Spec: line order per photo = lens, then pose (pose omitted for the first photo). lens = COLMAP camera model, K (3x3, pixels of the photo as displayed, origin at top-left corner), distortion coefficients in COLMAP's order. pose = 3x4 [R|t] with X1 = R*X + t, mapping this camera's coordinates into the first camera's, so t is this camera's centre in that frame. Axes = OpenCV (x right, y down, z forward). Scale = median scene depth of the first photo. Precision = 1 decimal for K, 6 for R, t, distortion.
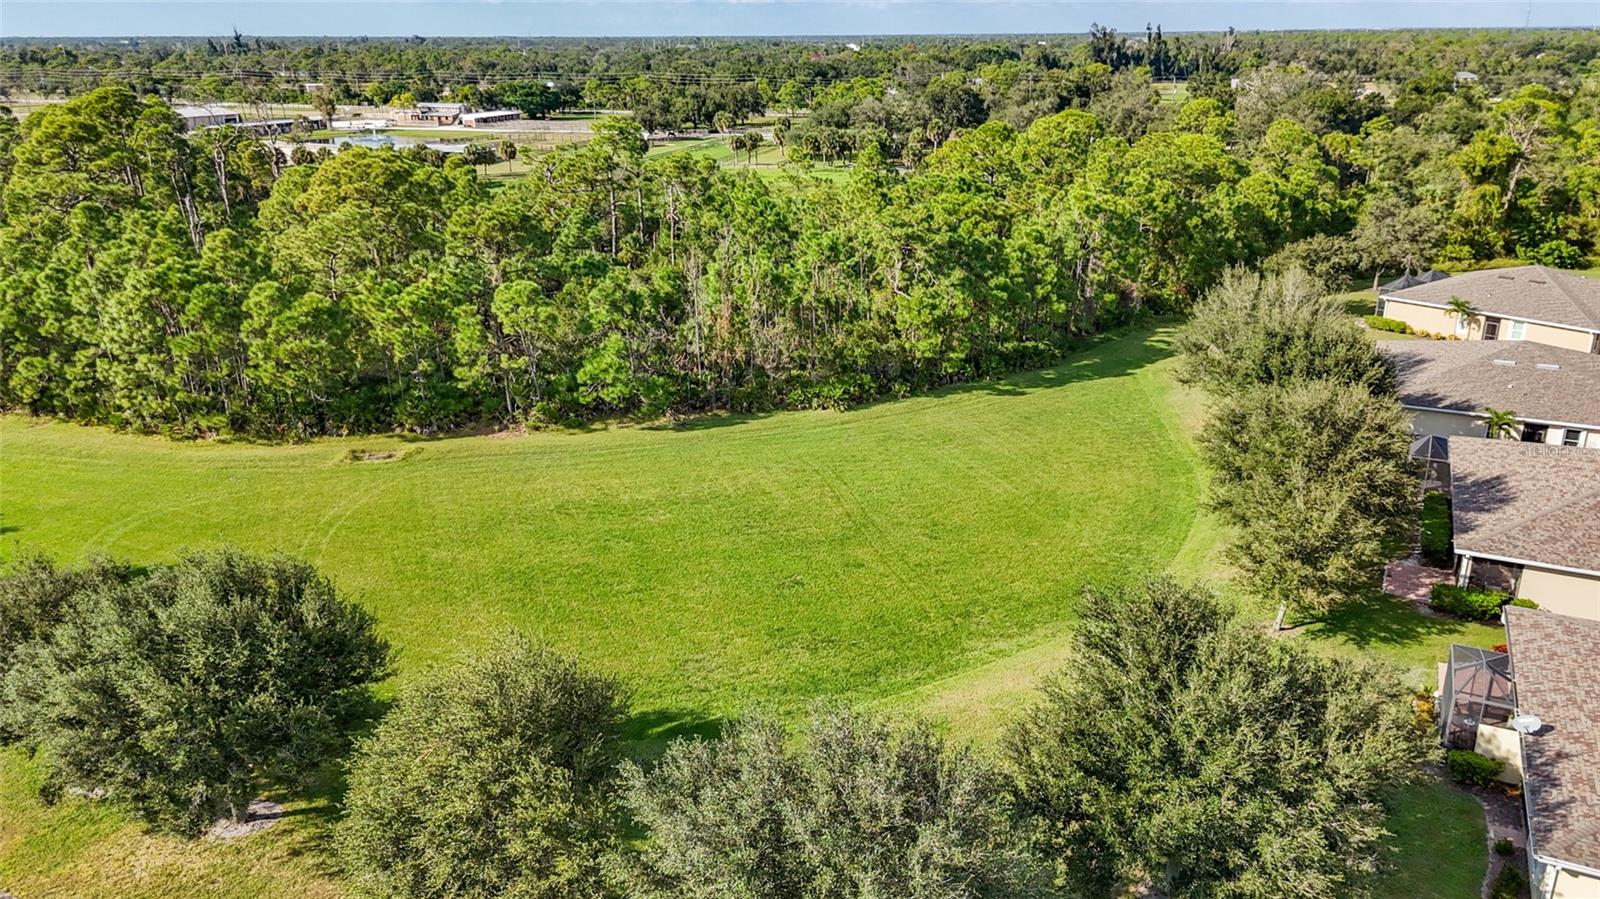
lens RADIAL K [[1192.4, 0, 798.9], [0, 1192.4, 456.3], [0, 0, 1]] dist [0.056252, -0.041328]
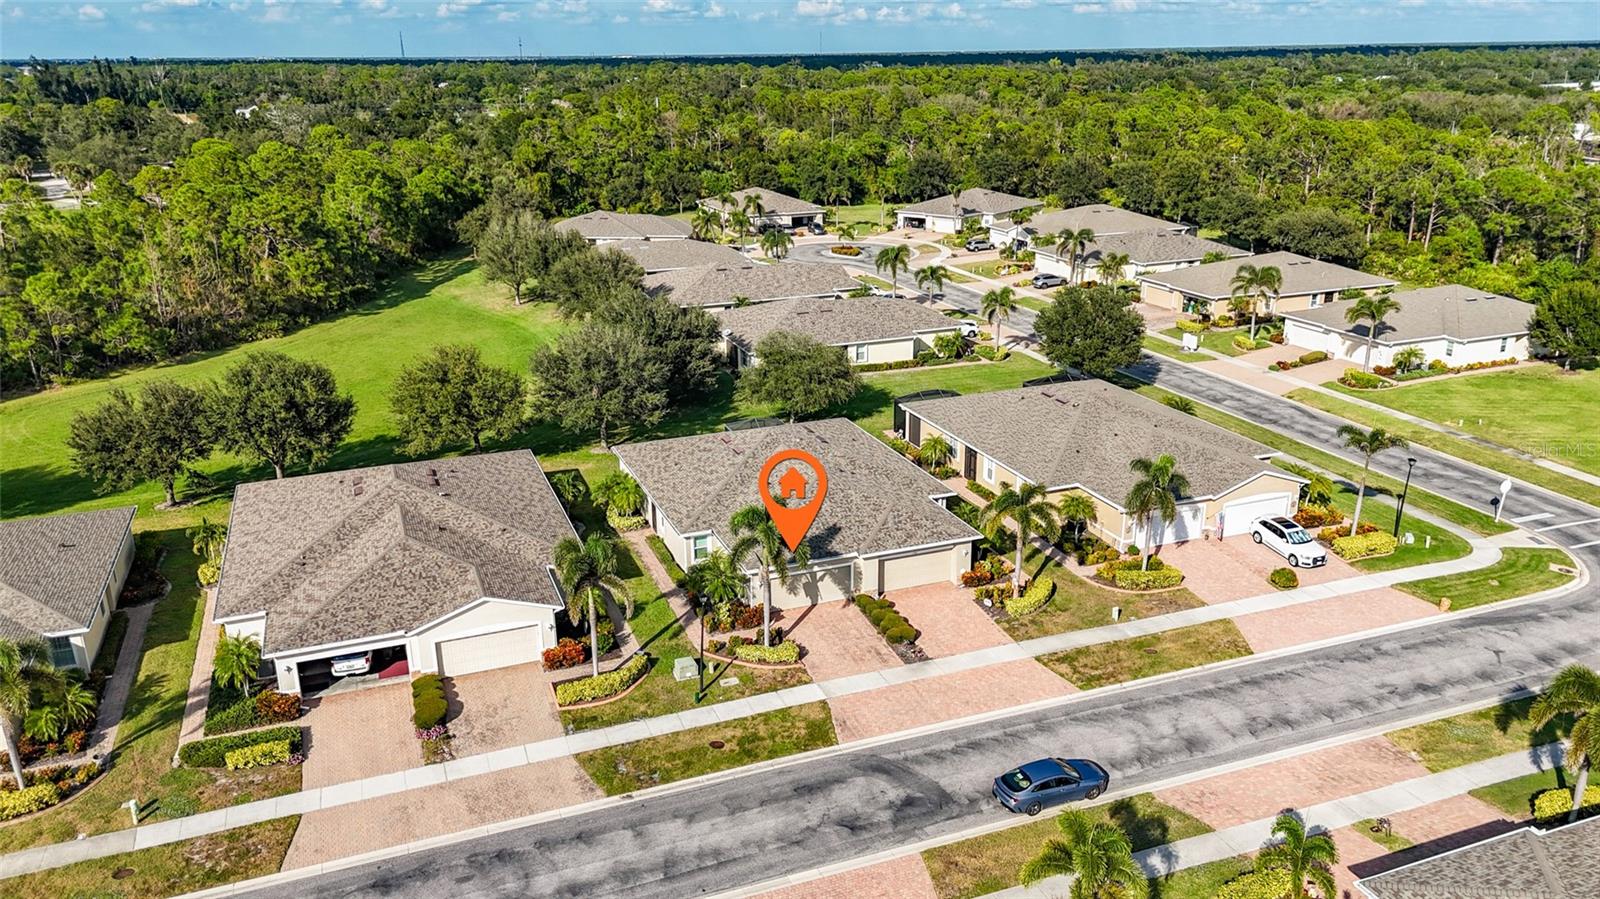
lens RADIAL K [[1192.4, 0, 797.3], [0, 1192.4, 448.9], [0, 0, 1]] dist [0.056252, -0.041328]
pose [[0.675745, -0.232582, 0.699482, -0.448435], [0.251030, 0.964808, 0.078293, 0.103345], [-0.693075, 0.122685, 0.710349, -0.368544]]
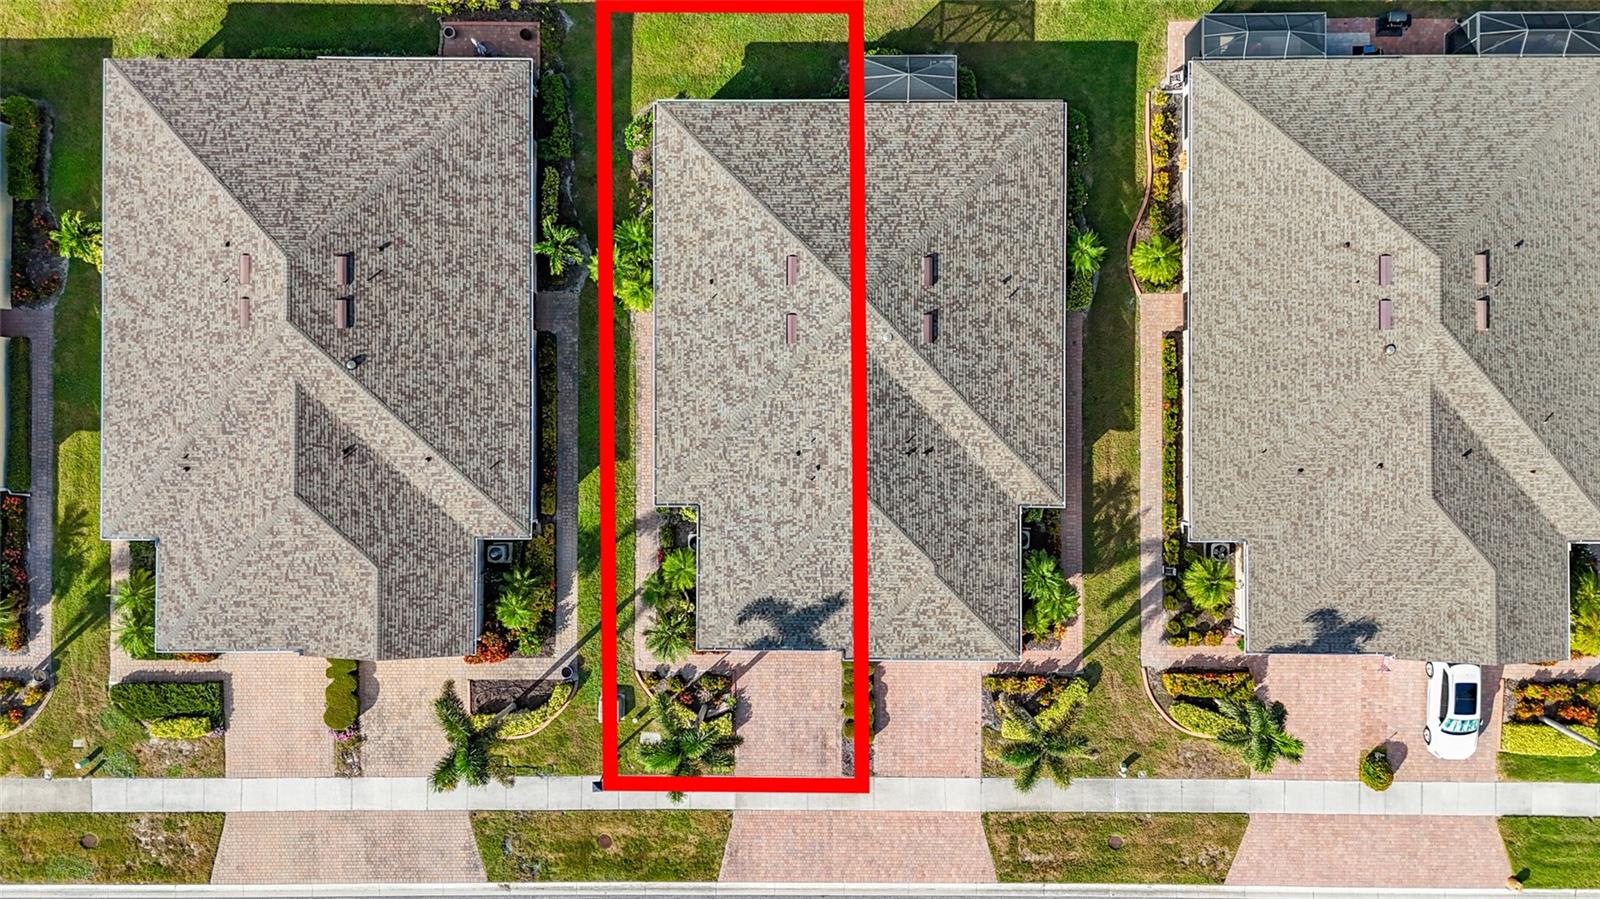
lens RADIAL K [[1192.4, 0, 841.4], [0, 1192.4, 384.7], [0, 0, 1]] dist [0.056252, -0.041328]
pose [[0.896957, -0.442093, 0.004732, -0.023834], [0.148211, 0.310751, 0.938865, -0.235762], [-0.416536, -0.841420, 0.344253, -0.064140]]
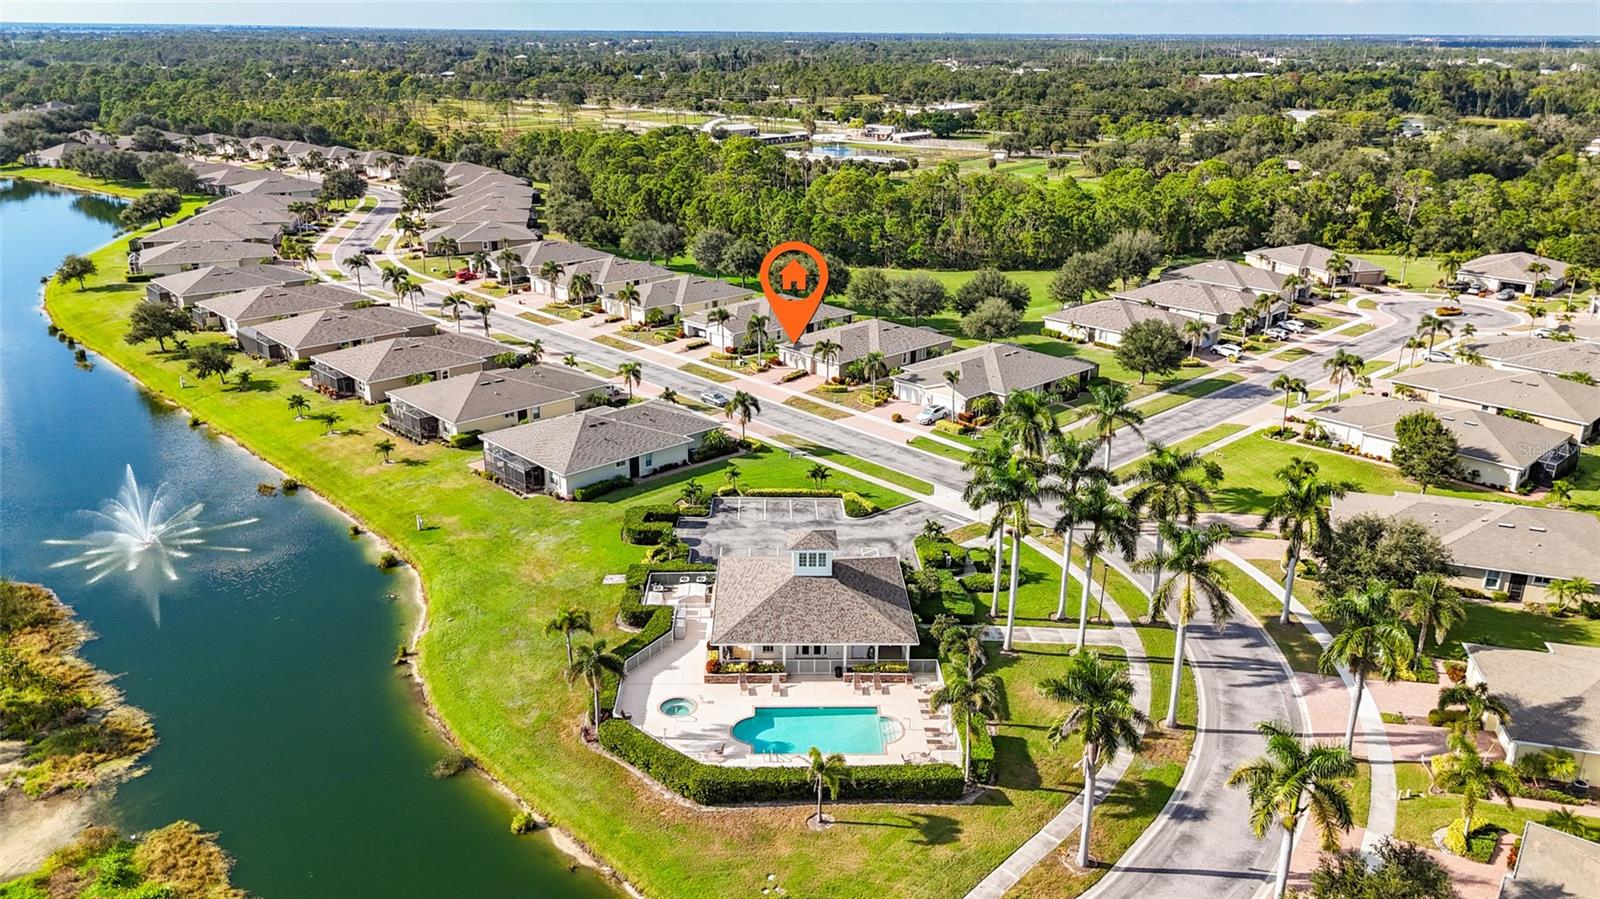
lens RADIAL K [[1192.4, 0, 790.9], [0, 1192.4, 458.5], [0, 0, 1]] dist [0.056252, -0.041328]
pose [[0.938060, 0.130314, -0.321031, 0.408657], [-0.128326, 0.991352, 0.027440, 0.289038], [0.321831, 0.015456, 0.946671, -1.389497]]
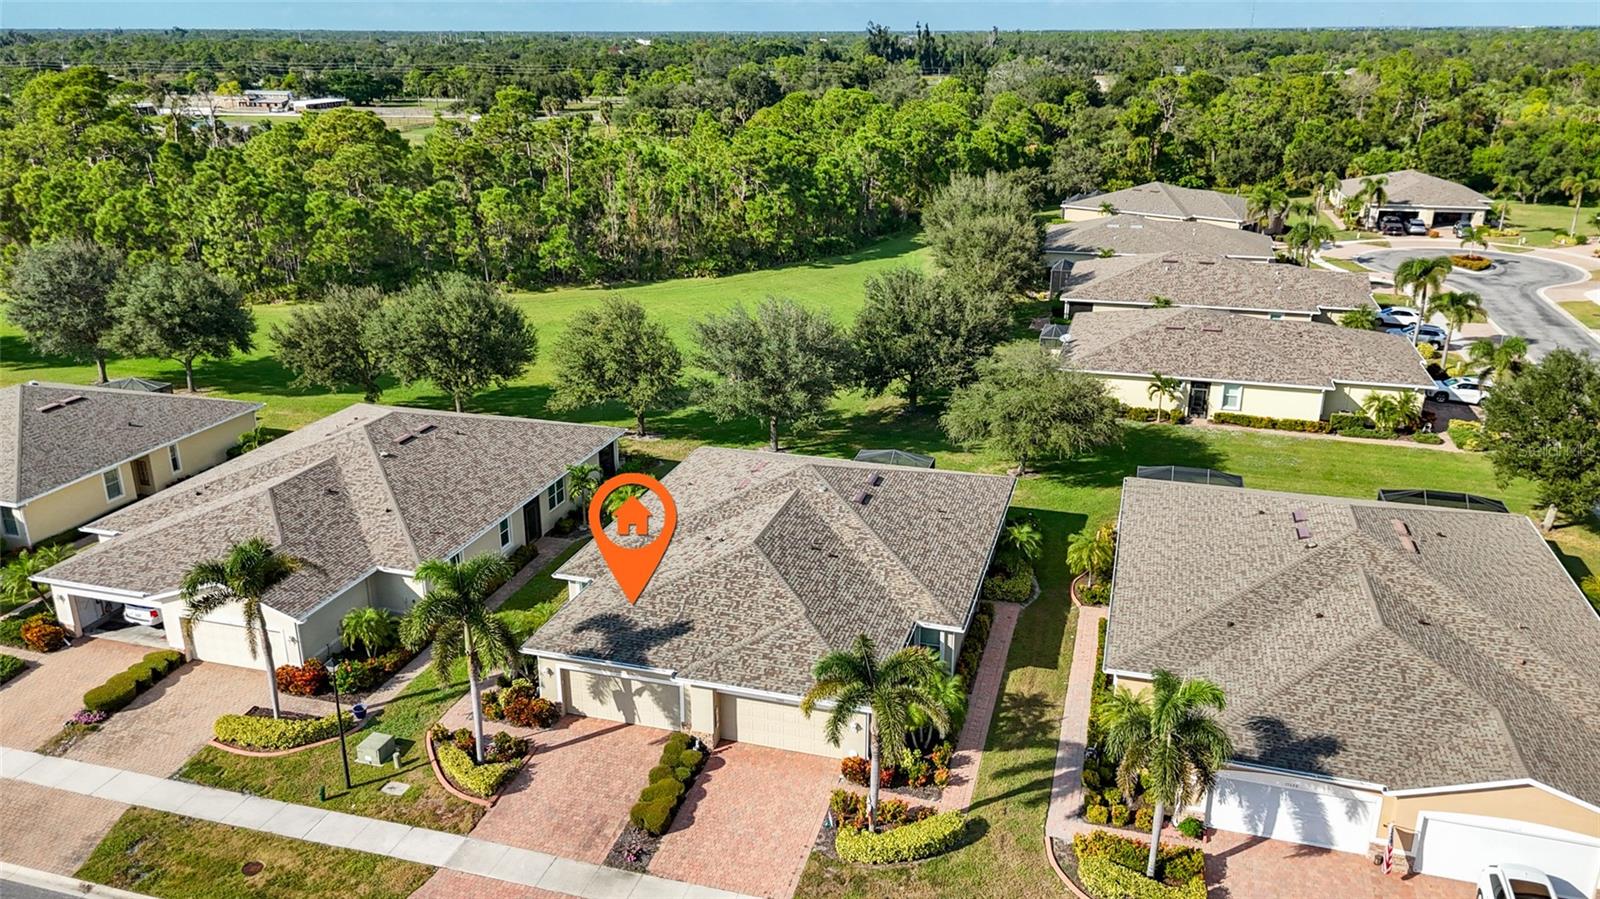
lens RADIAL K [[1192.4, 0, 798.5], [0, 1192.4, 458.4], [0, 0, 1]] dist [0.056252, -0.041328]
pose [[0.985600, -0.053109, 0.160539, -0.081429], [0.052464, 0.998589, 0.008255, 0.132496], [-0.160751, 0.000287, 0.986995, -0.360924]]
